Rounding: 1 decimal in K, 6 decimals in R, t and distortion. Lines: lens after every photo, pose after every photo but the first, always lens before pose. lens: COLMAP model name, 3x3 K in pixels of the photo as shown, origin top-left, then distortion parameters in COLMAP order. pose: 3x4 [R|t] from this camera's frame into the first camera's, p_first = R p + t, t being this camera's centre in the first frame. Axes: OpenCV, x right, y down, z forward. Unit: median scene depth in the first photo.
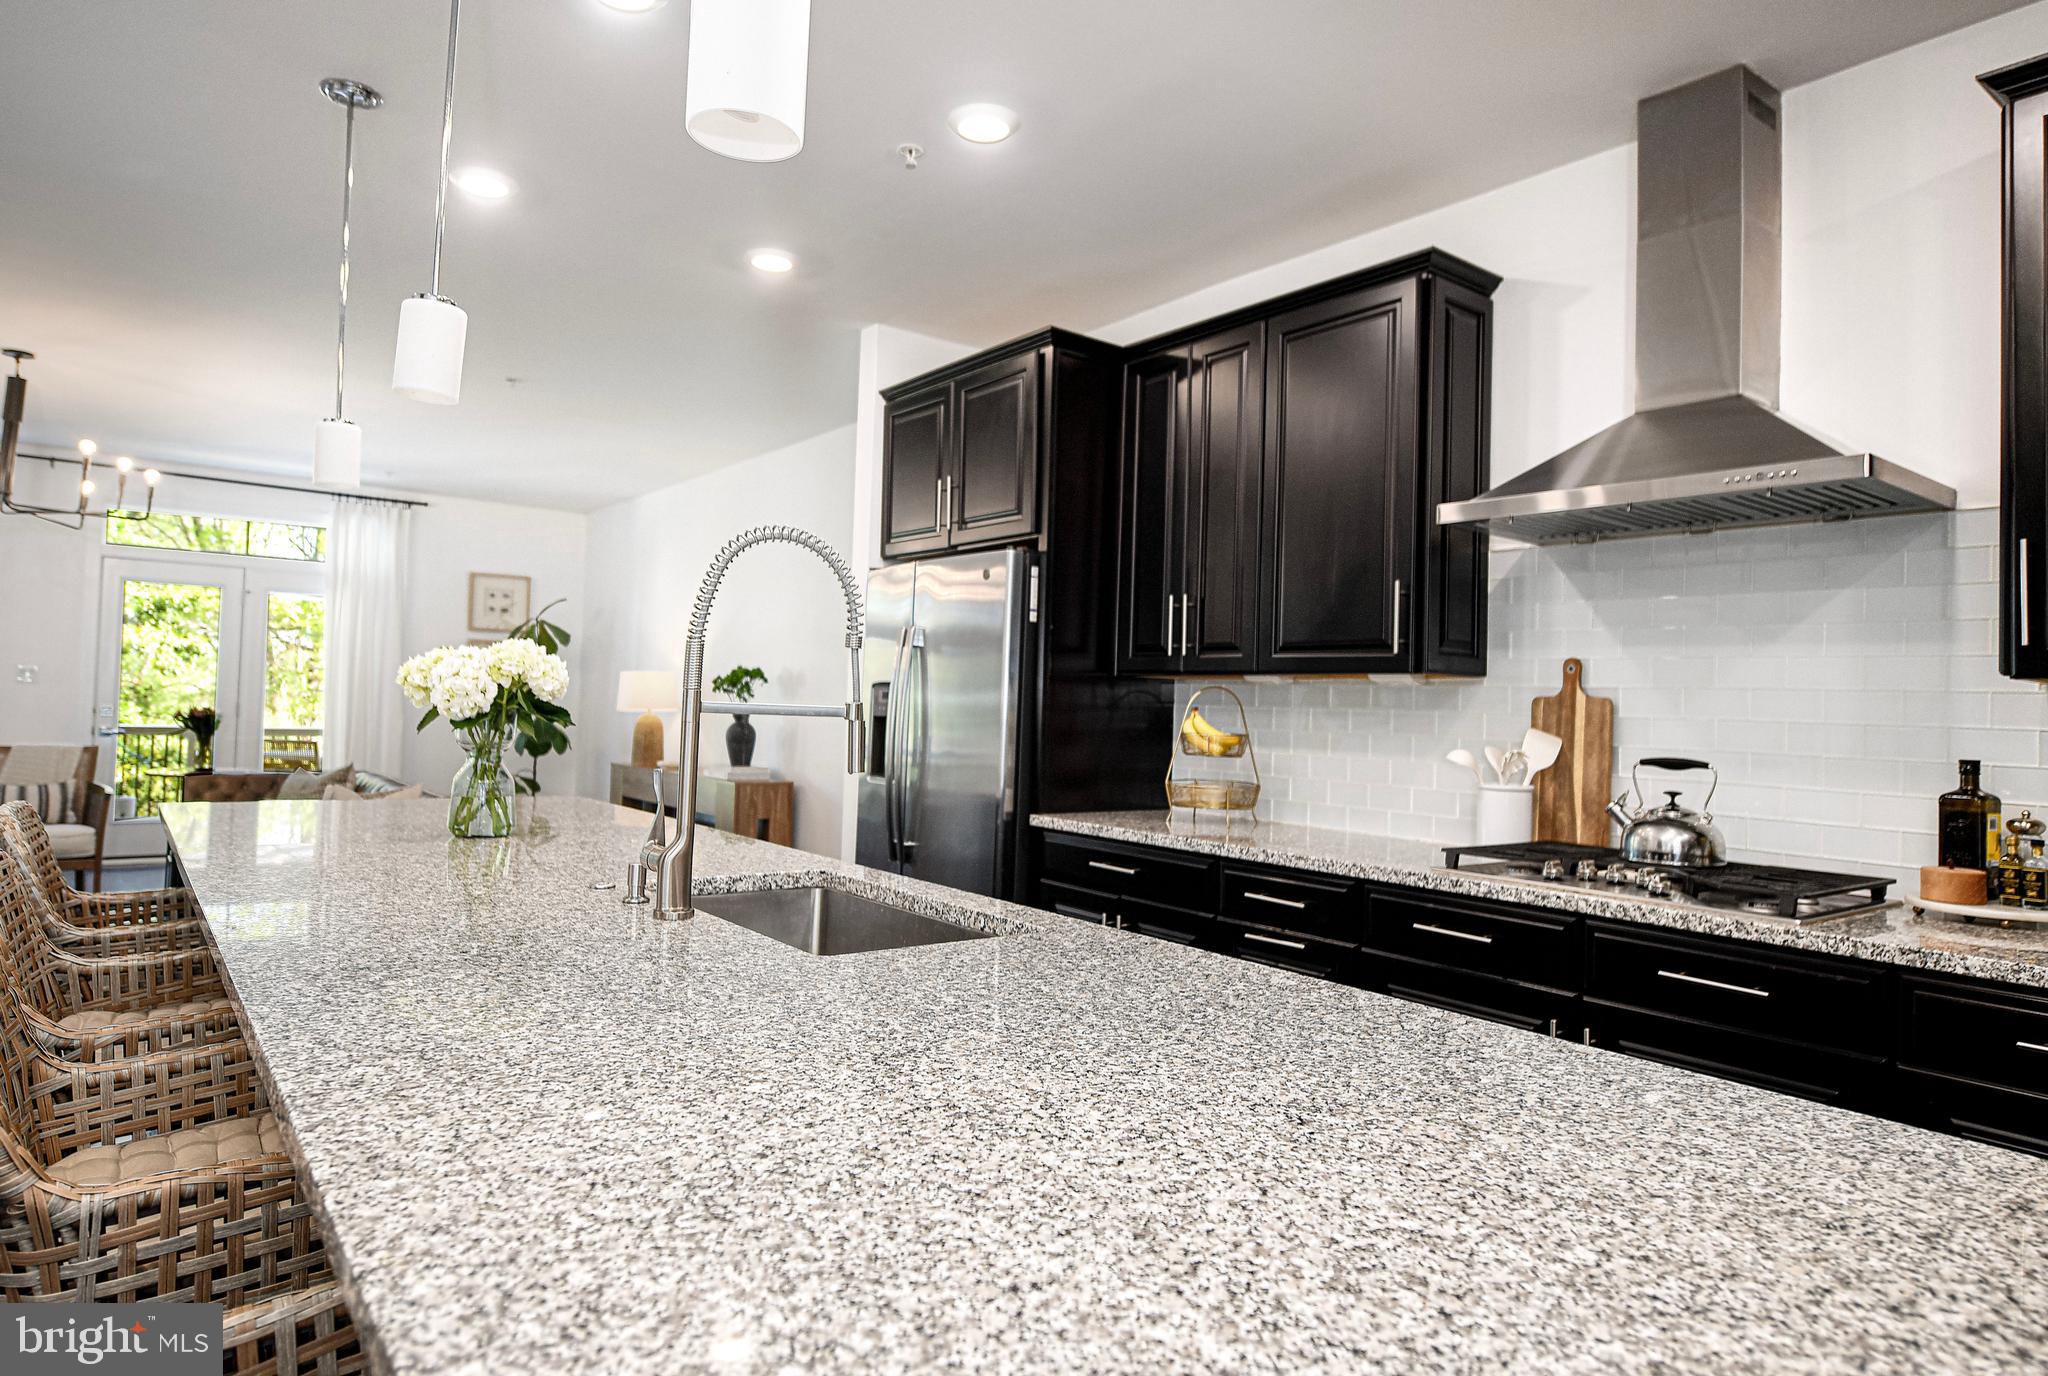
lens RADIAL K [[1205.6, 0, 1018.9], [0, 1205.6, 663.0], [0, 0, 1]] dist [-0.007430, 0.002331]
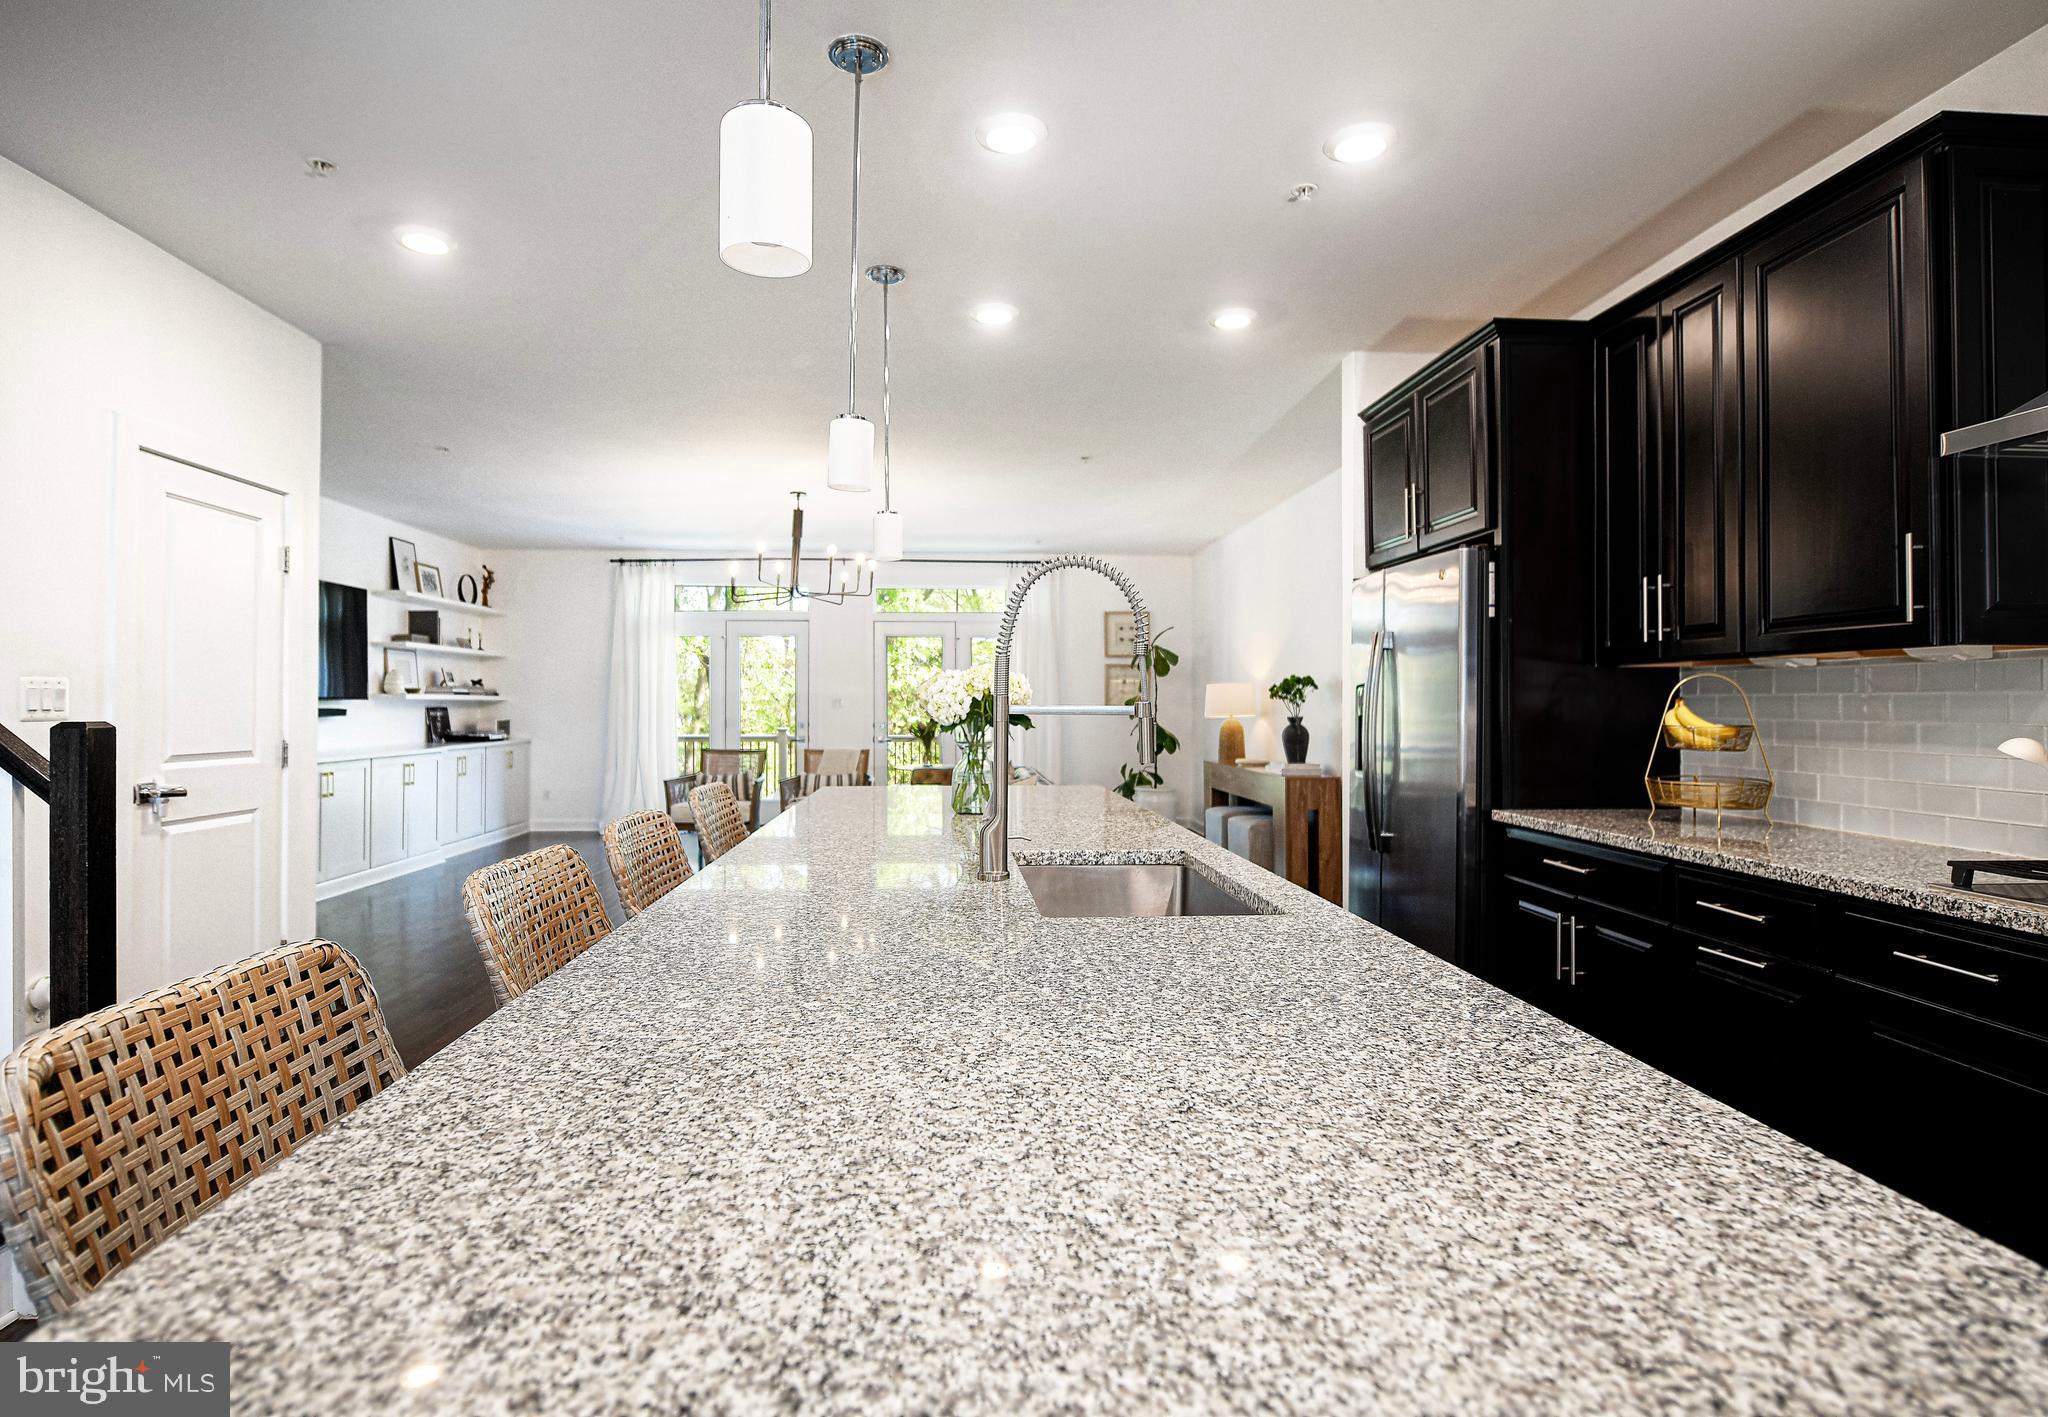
lens RADIAL K [[1035.7, 0, 995.1], [0, 1035.7, 696.9], [0, 0, 1]] dist [-0.009166, -0.003190]
pose [[0.825233, -0.034970, -0.563709, 0.194755], [0.046181, 0.998917, 0.005638, 0.010301], [0.562902, -0.030686, 0.825954, 0.073444]]
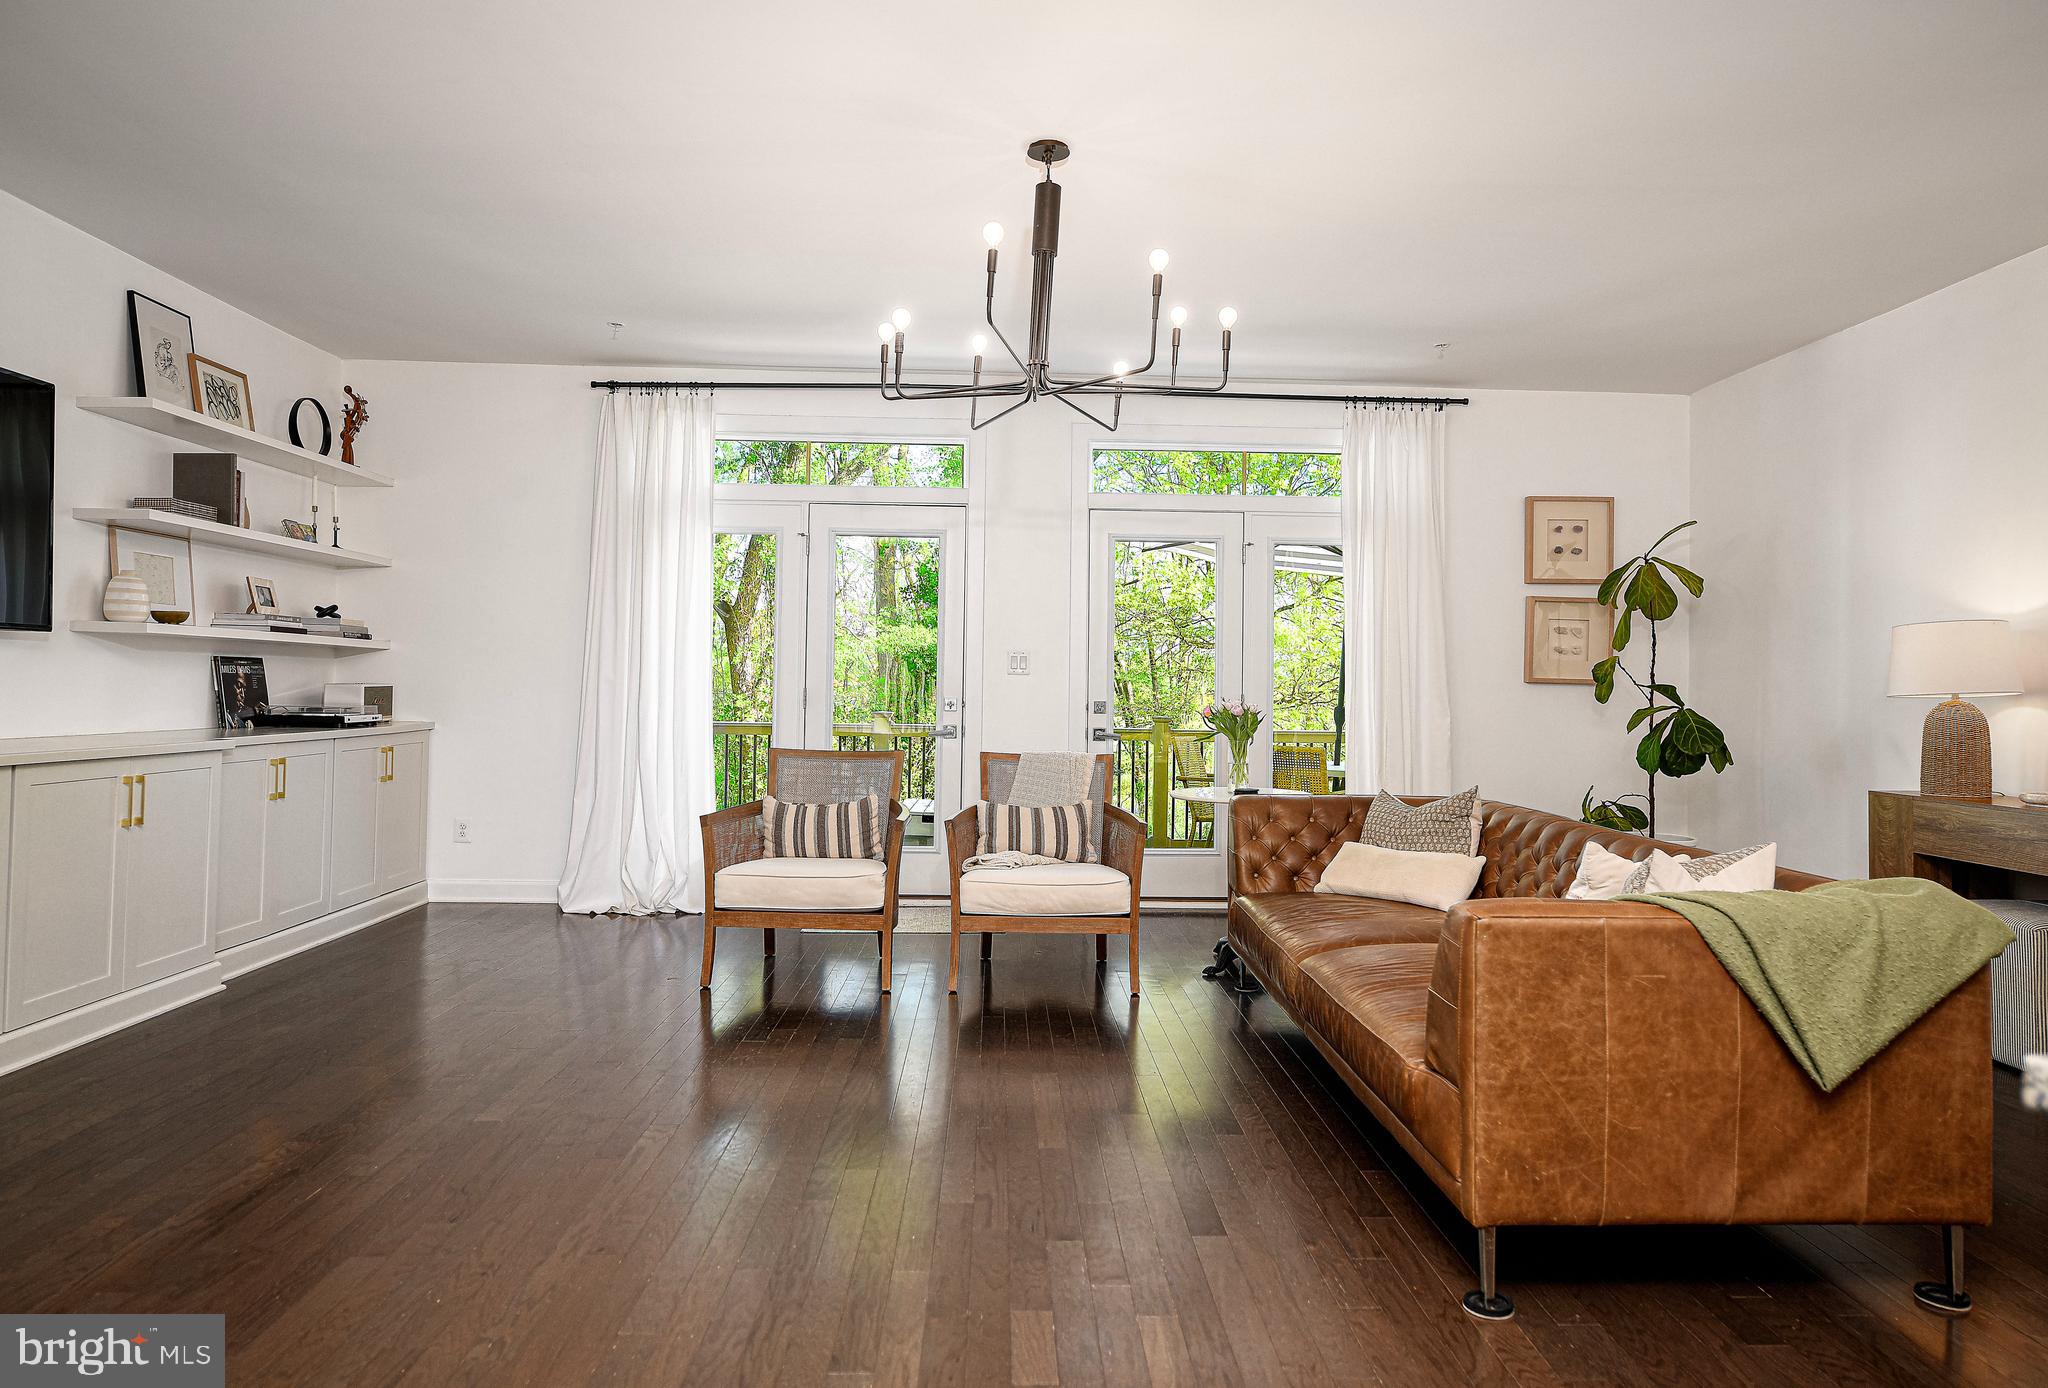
lens RADIAL K [[1318.8, 0, 1048.4], [0, 1318.8, 661.1], [0, 0, 1]] dist [-0.001939, -0.000821]
pose [[0.819184, -0.031266, -0.572678, -0.771555], [0.032095, 0.999447, -0.008655, 0.041452], [0.572632, -0.011290, 0.819735, 0.735029]]
